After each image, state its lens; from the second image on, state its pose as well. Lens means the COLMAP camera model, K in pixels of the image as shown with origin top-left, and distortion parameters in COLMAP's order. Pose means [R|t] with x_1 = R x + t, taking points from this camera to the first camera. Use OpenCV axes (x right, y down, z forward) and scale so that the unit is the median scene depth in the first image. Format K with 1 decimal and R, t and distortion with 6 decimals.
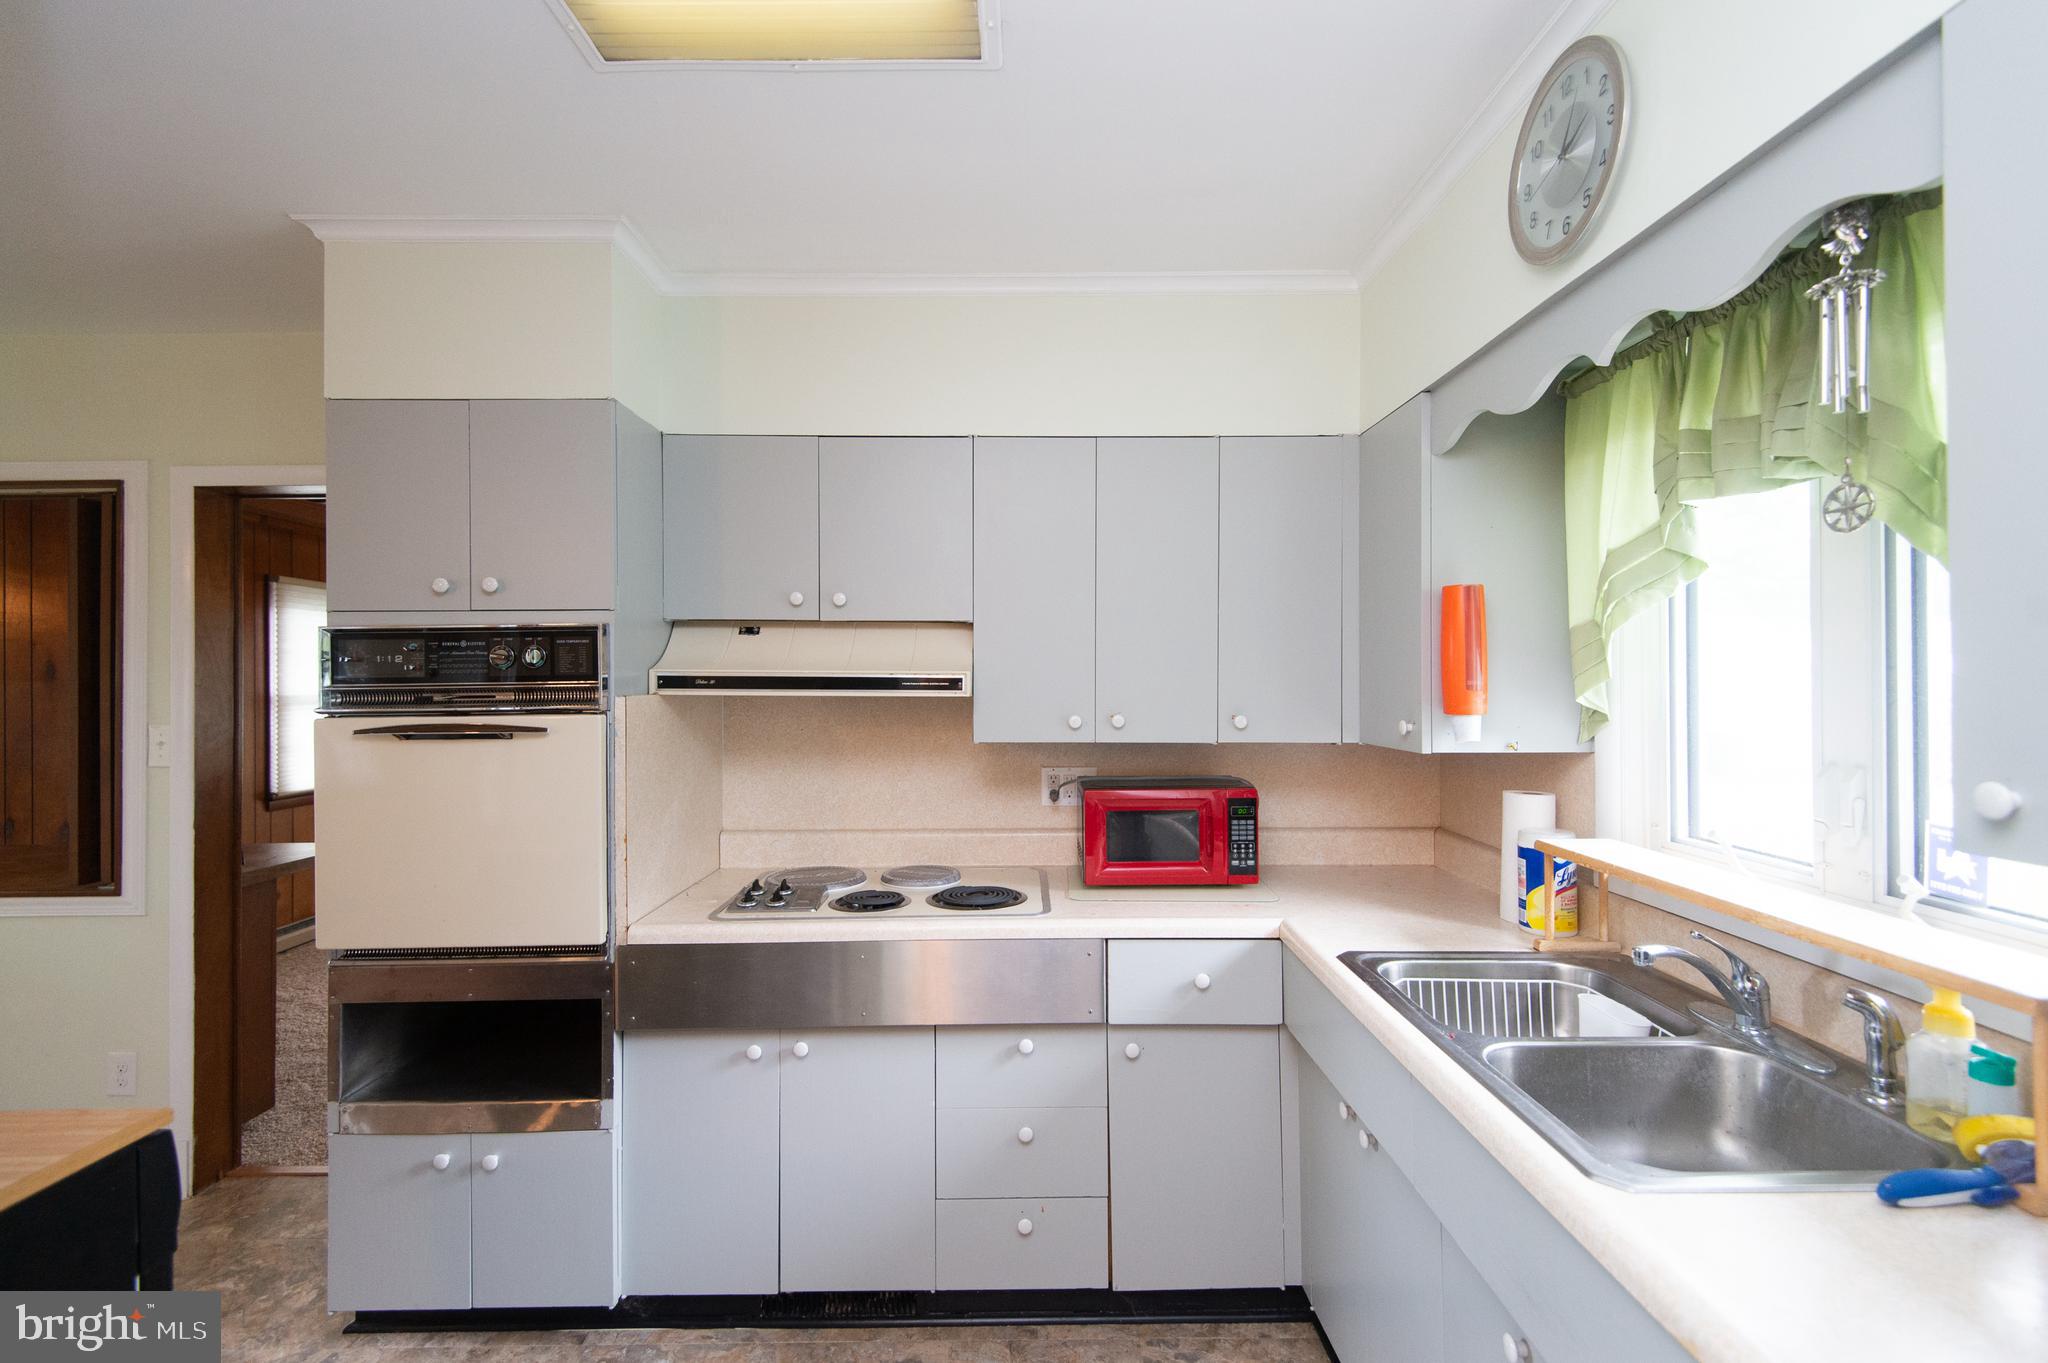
lens RADIAL K [[868.0, 0, 918.6], [0, 868.0, 693.2], [0, 0, 1]] dist [-0.001887, -0.000099]
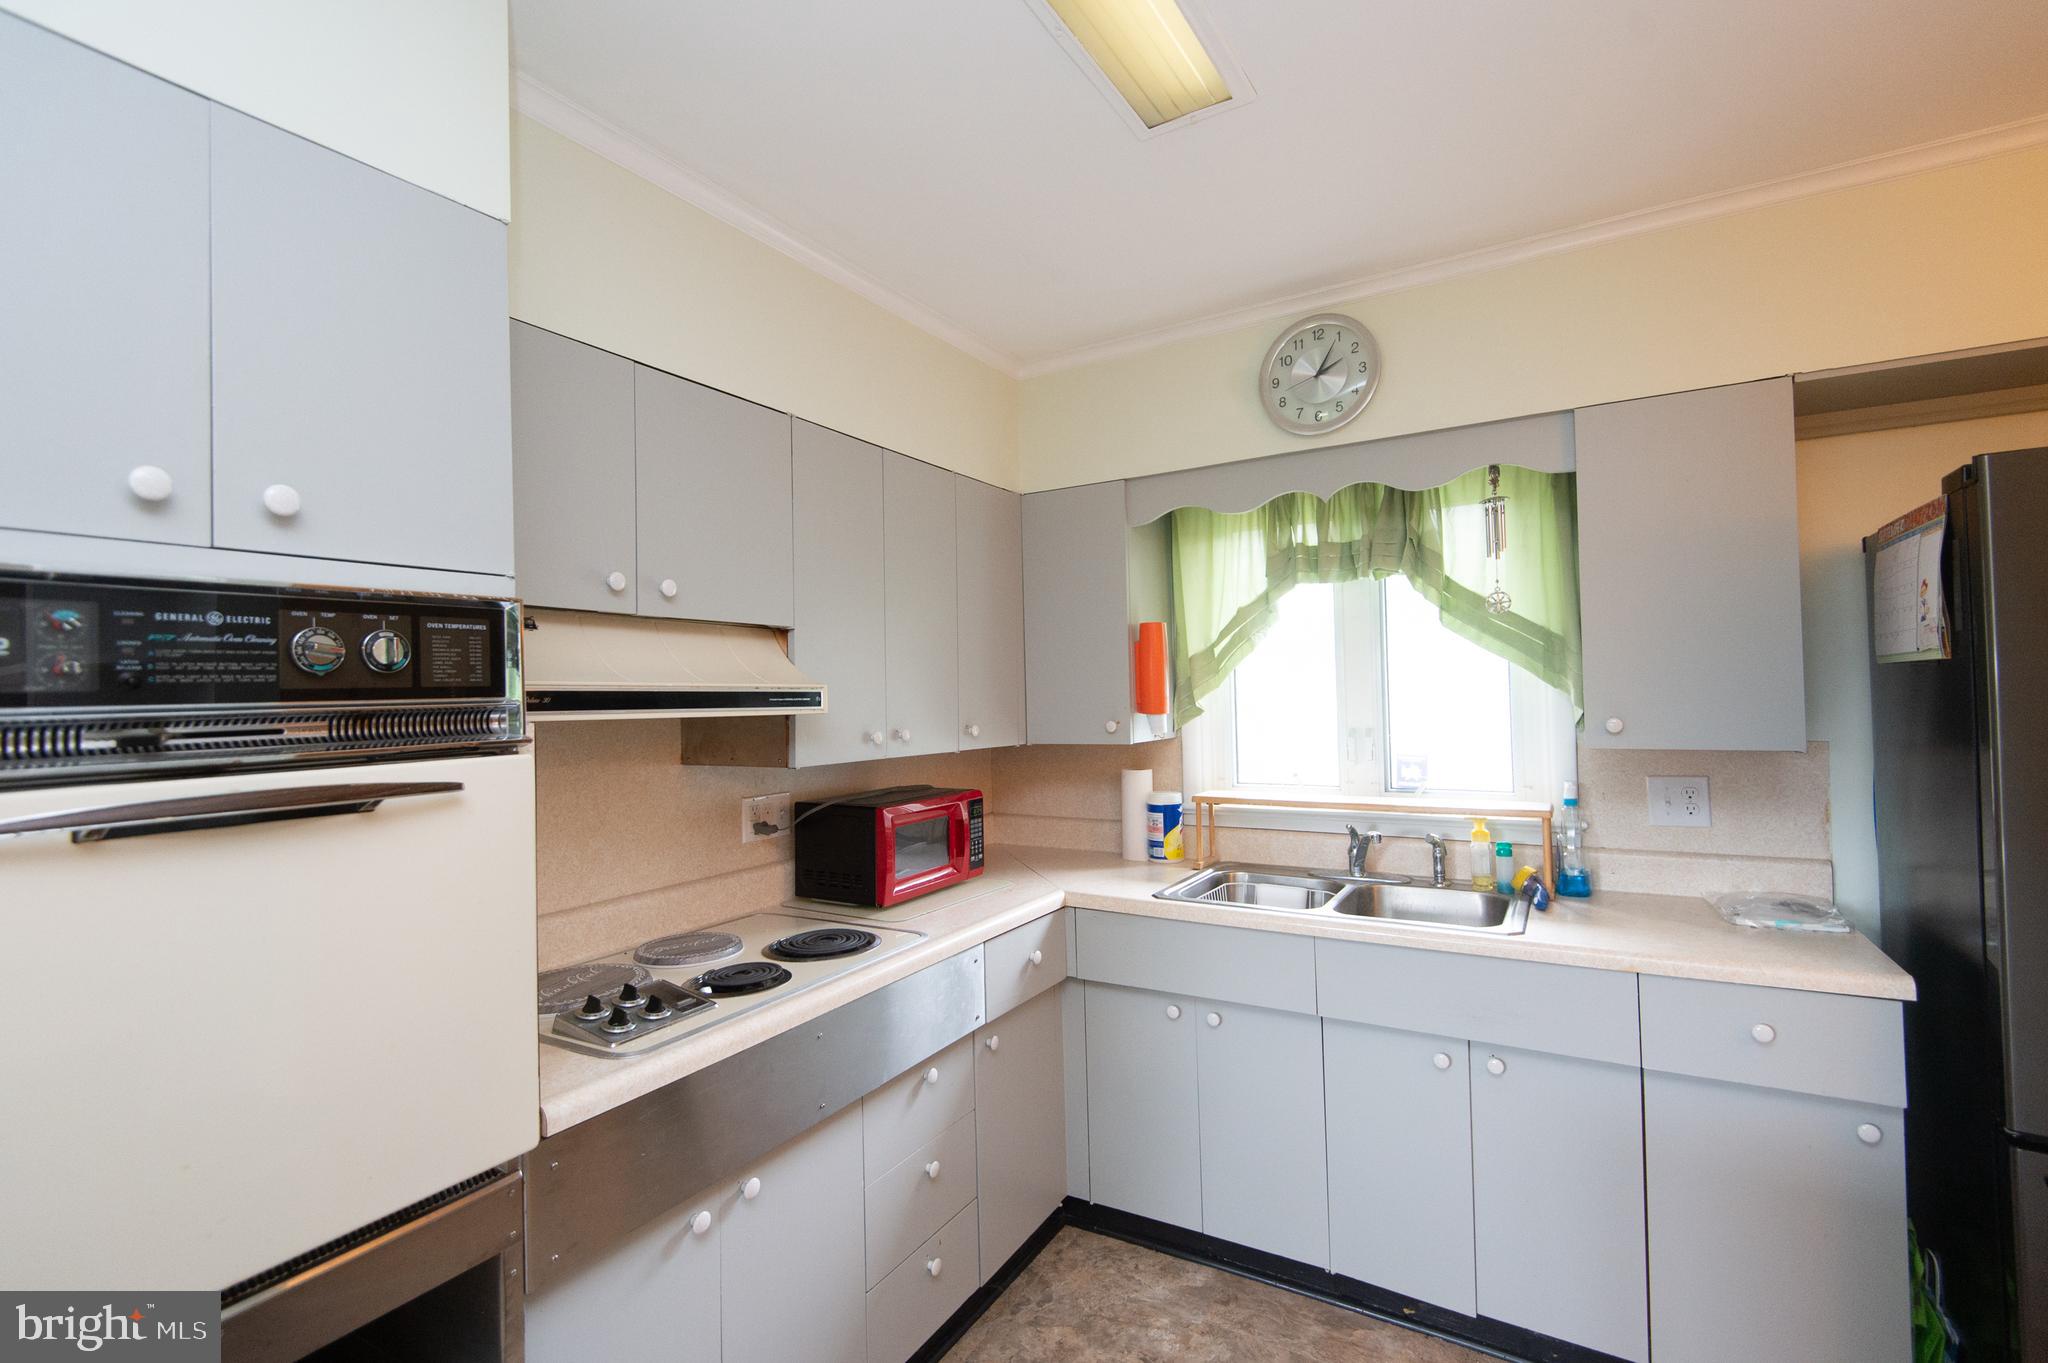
lens RADIAL K [[968.0, 0, 1024.0], [0, 968.0, 681.5], [0, 0, 1]] dist [-0.017263, -0.000264]
pose [[0.480072, 0.003985, 0.877220, -0.760452], [0.036807, 0.999018, -0.024682, 0.004337], [-0.876456, 0.044137, 0.479454, 0.385667]]
